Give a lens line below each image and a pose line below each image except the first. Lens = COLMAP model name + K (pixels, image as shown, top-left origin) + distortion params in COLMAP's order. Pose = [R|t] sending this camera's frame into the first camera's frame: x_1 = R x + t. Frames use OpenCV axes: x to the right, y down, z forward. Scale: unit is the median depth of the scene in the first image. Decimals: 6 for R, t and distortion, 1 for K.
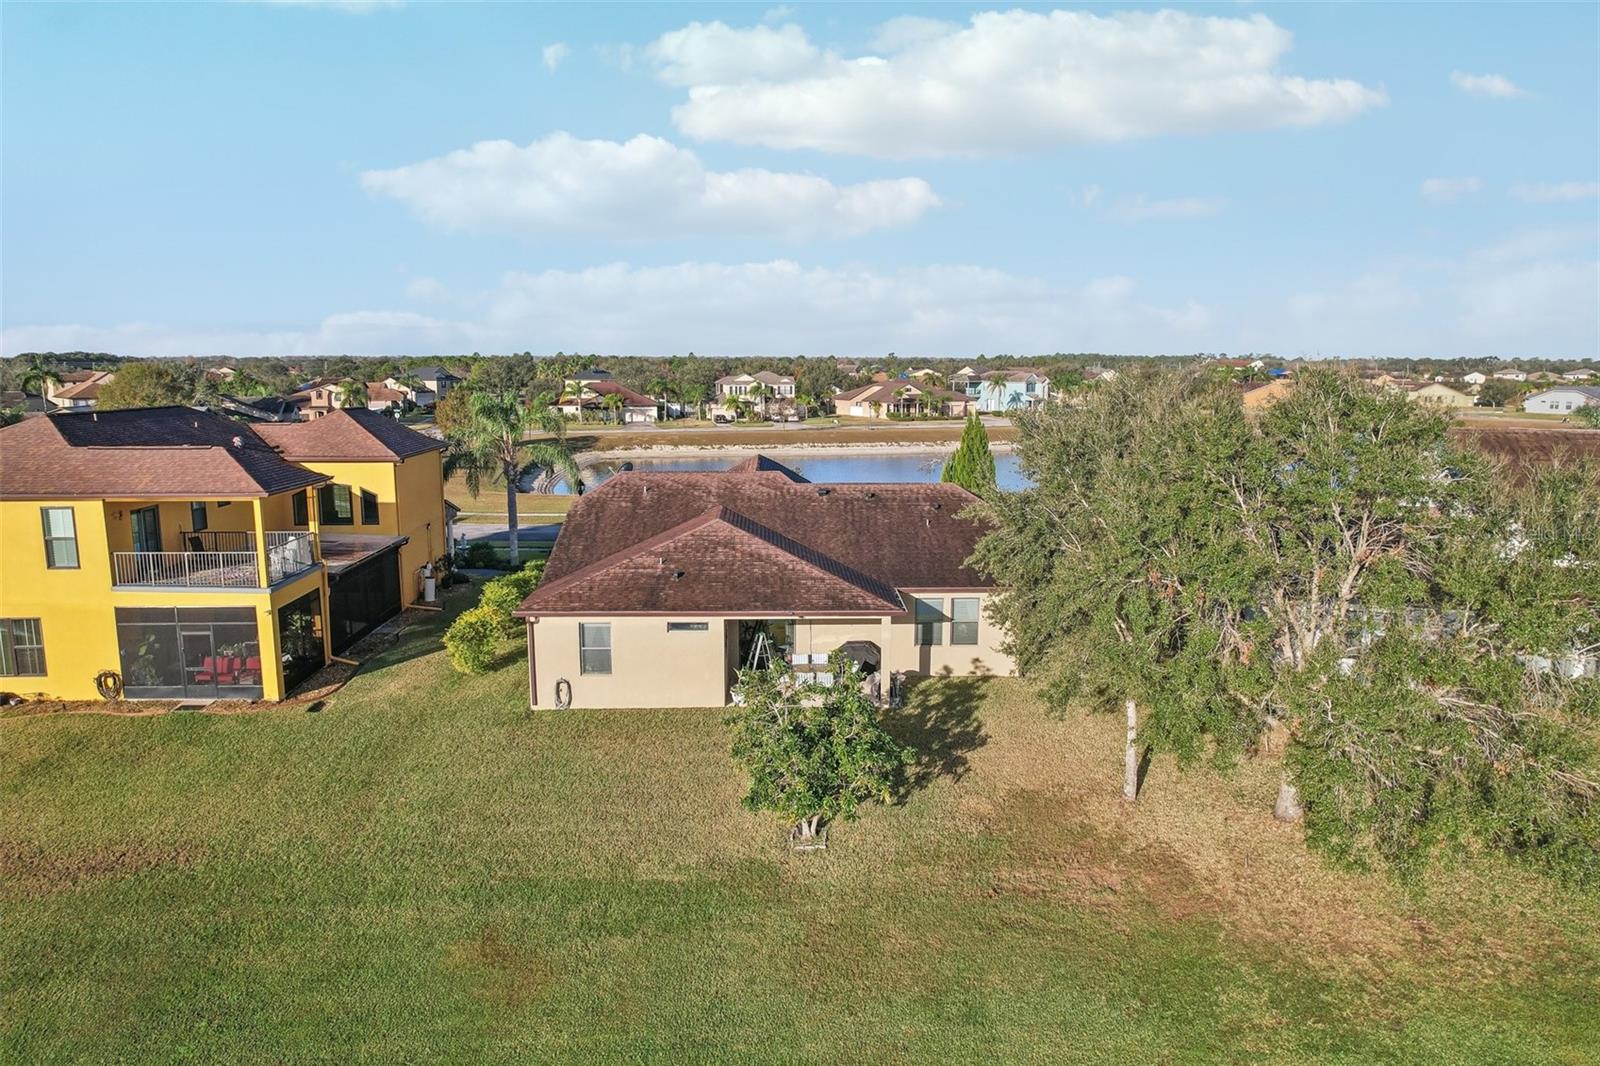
lens RADIAL K [[1044.3, 0, 806.5], [0, 1044.3, 562.3], [0, 0, 1]] dist [-0.067731, 0.058264]
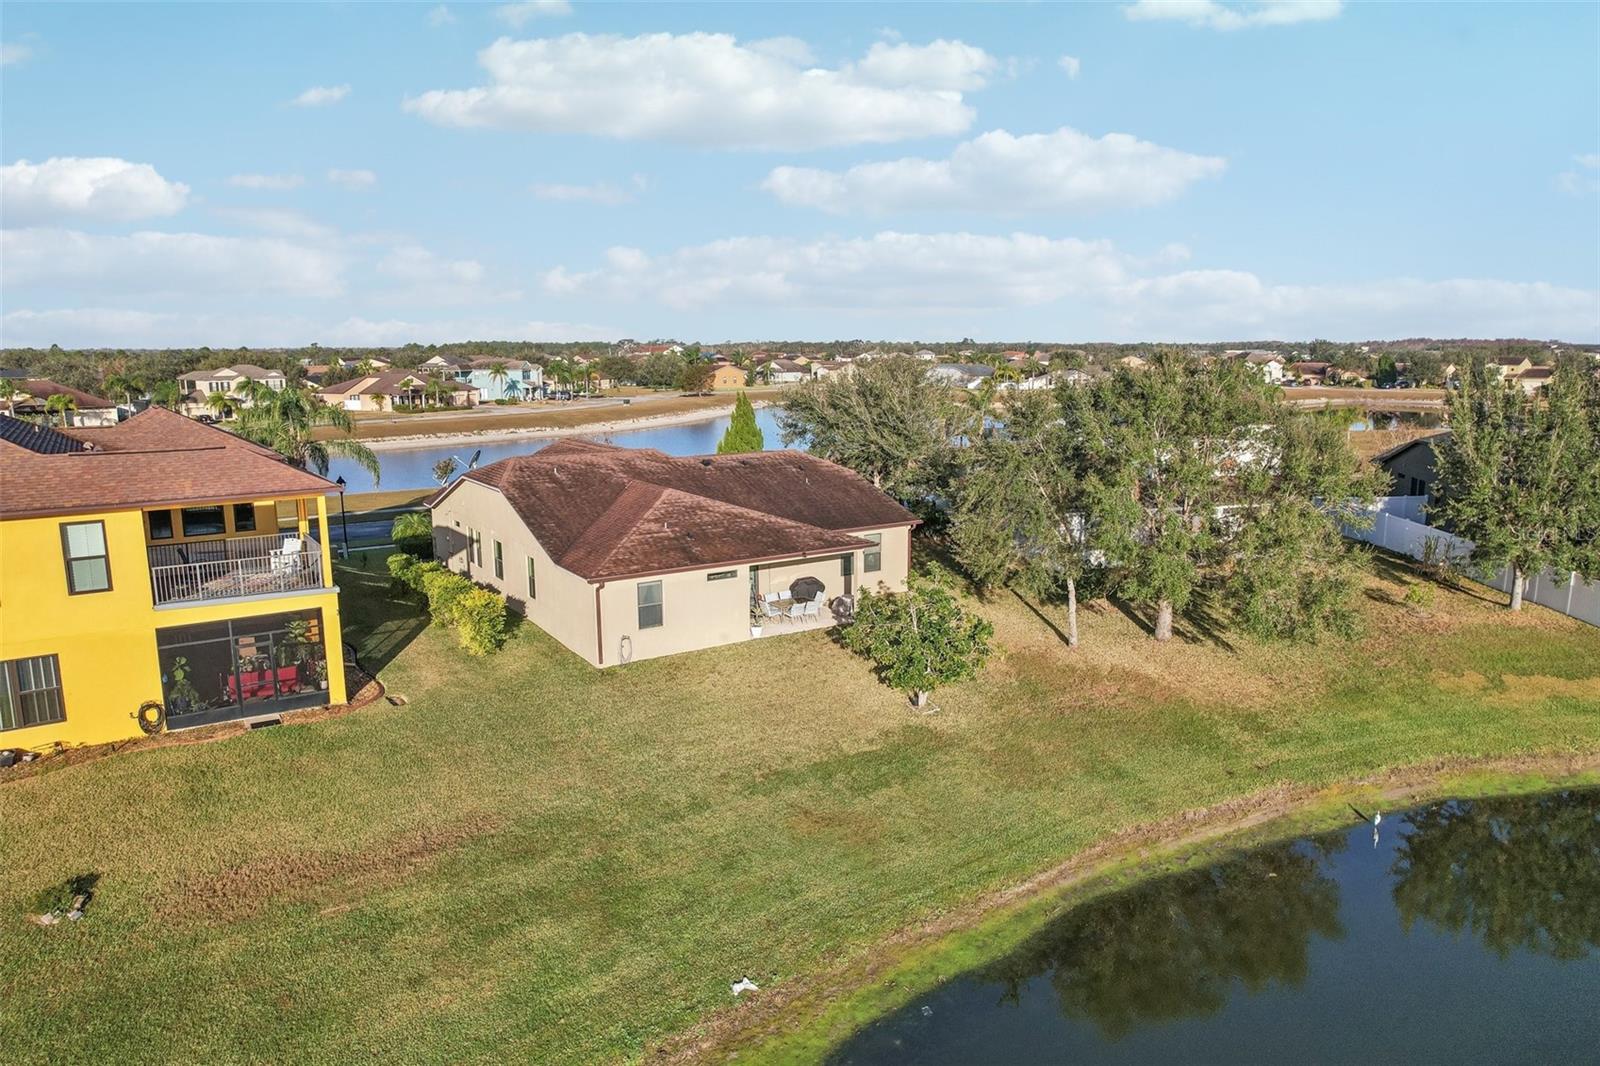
lens RADIAL K [[1044.3, 0, 806.5], [0, 1044.3, 562.3], [0, 0, 1]] dist [-0.067731, 0.058264]
pose [[0.851372, -0.110941, 0.512697, -0.632049], [0.104998, 0.993641, 0.040654, 0.009206], [-0.513947, 0.019220, 0.857607, -0.056281]]
